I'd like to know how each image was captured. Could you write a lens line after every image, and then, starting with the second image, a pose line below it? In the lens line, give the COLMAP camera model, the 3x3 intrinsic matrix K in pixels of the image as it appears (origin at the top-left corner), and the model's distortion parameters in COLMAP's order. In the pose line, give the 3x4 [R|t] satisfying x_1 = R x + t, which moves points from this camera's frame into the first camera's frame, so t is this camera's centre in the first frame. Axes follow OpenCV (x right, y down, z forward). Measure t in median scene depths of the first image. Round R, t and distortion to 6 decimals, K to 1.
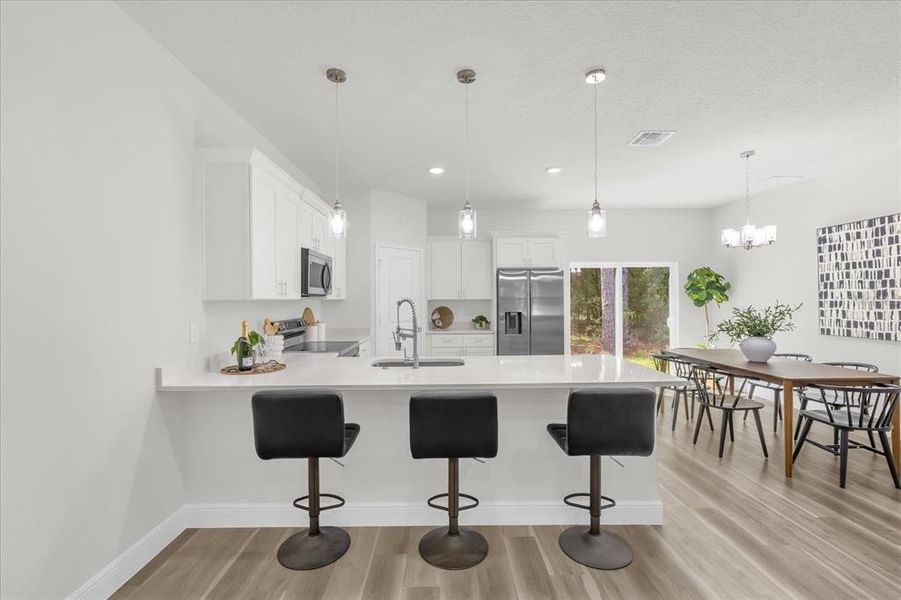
lens RADIAL K [[401.5, 0, 445.5], [0, 401.5, 299.9], [0, 0, 1]] dist [-0.000100, -0.001726]
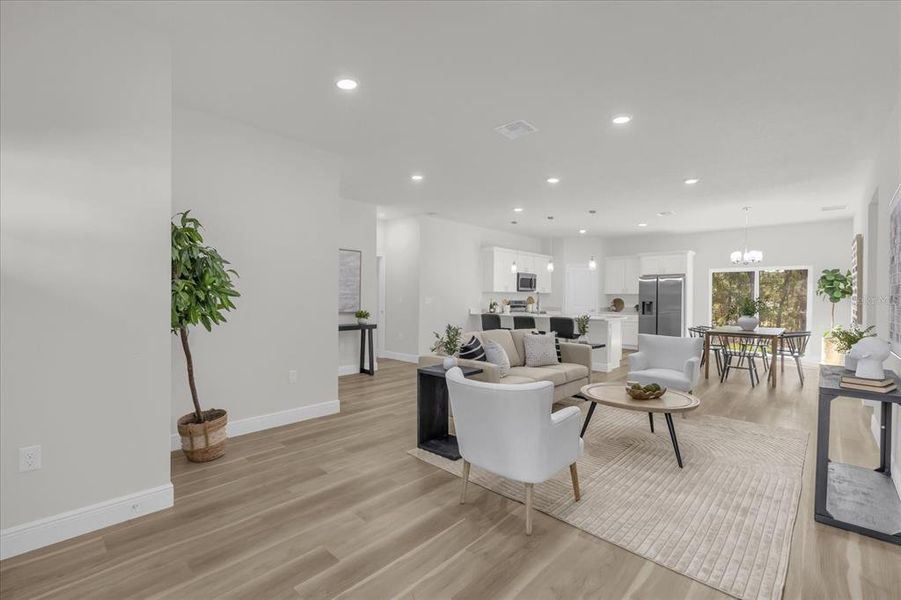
lens RADIAL K [[401.5, 0, 451.4], [0, 401.5, 298.1], [0, 0, 1]] dist [-0.000100, -0.001726]
pose [[0.724043, 0.018343, -0.689511, 0.371506], [-0.014899, 0.999829, 0.010952, 0.004789], [0.689594, 0.002343, 0.724192, -0.392569]]
